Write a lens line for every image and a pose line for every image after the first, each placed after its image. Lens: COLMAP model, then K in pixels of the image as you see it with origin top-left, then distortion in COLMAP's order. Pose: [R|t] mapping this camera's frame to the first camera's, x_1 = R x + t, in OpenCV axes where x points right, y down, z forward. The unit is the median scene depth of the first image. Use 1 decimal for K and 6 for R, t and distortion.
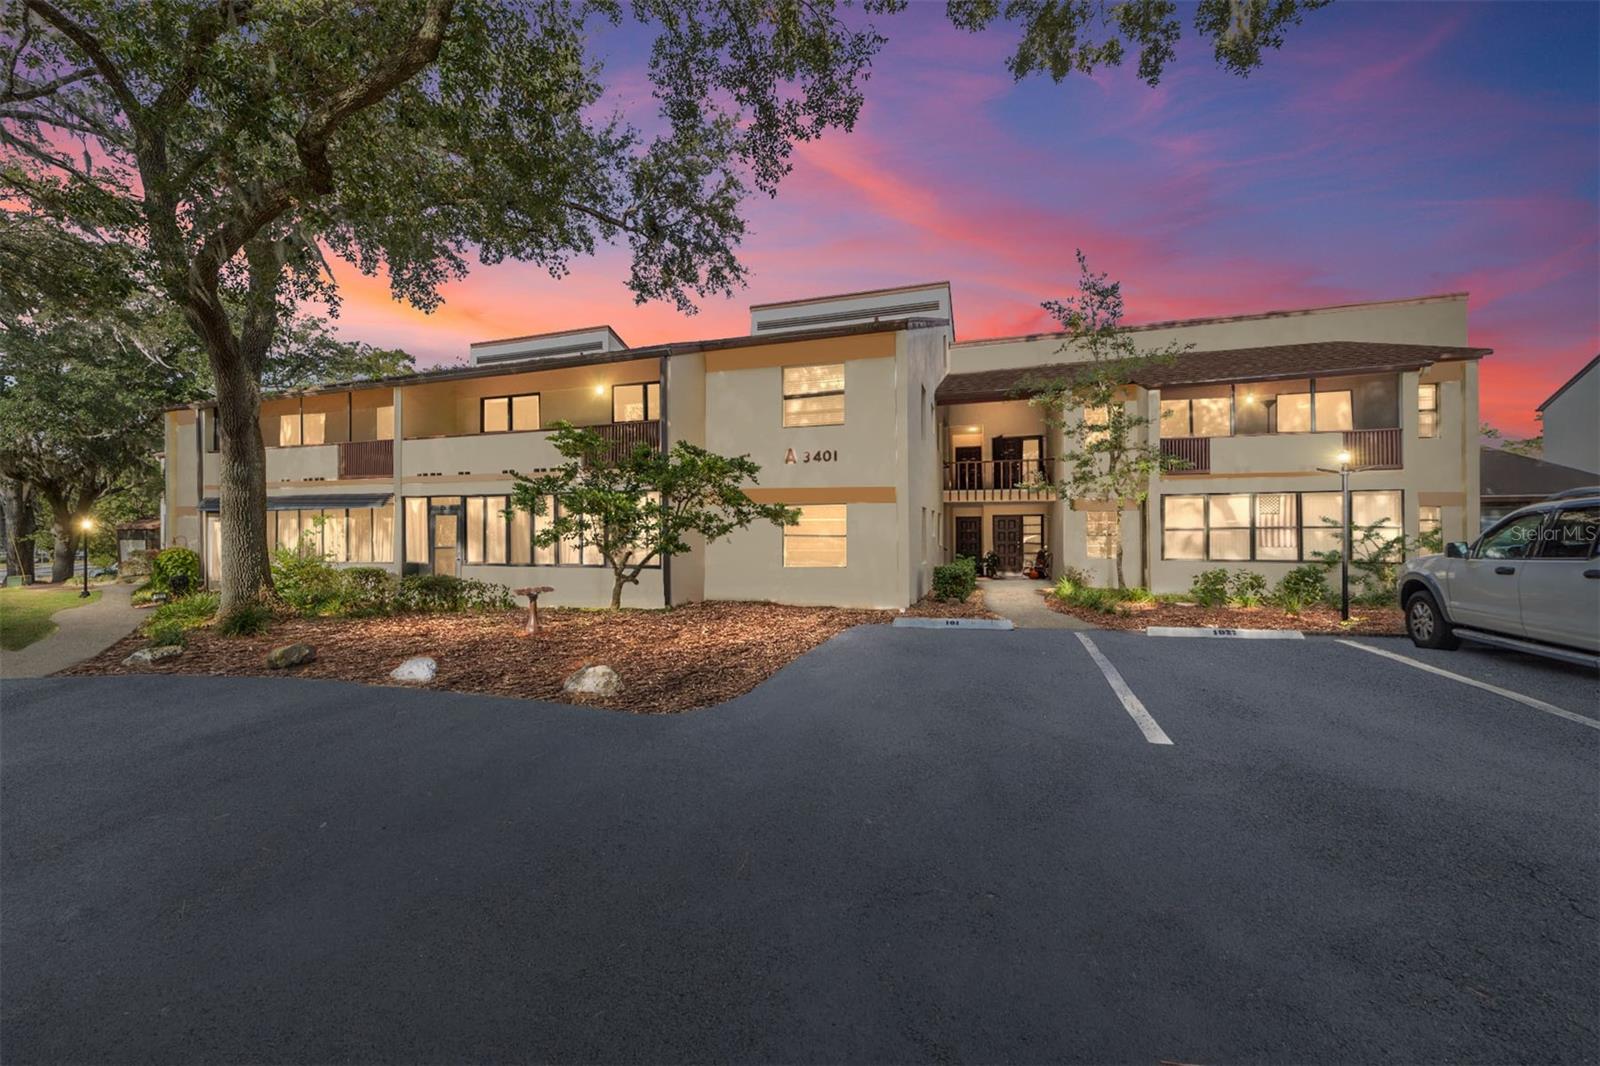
lens RADIAL K [[617.1, 0, 796.9], [0, 617.1, 532.2], [0, 0, 1]] dist [-0.015444, 0.007857]
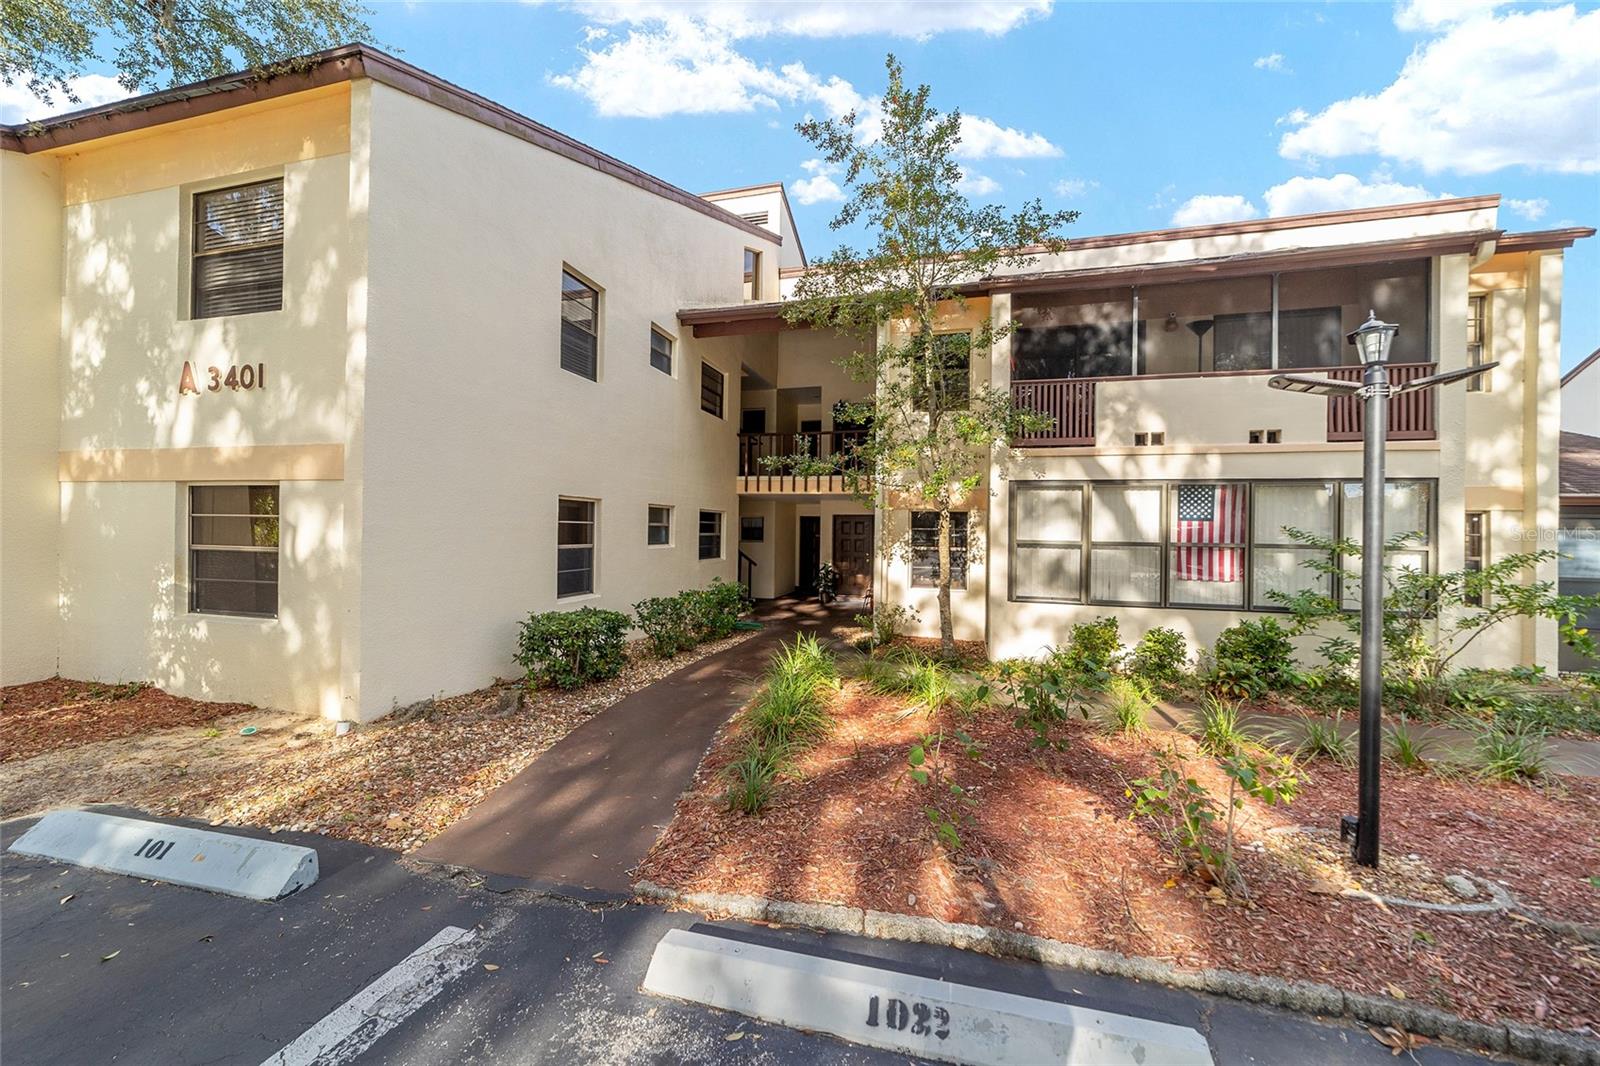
lens RADIAL K [[617.1, 0, 804.6], [0, 617.1, 528.7], [0, 0, 1]] dist [-0.015444, 0.007857]
pose [[0.997983, 0.015938, 0.061441, 0.387594], [-0.016277, 0.999855, 0.005025, -0.019434], [-0.061352, -0.006015, 0.998098, 0.472584]]
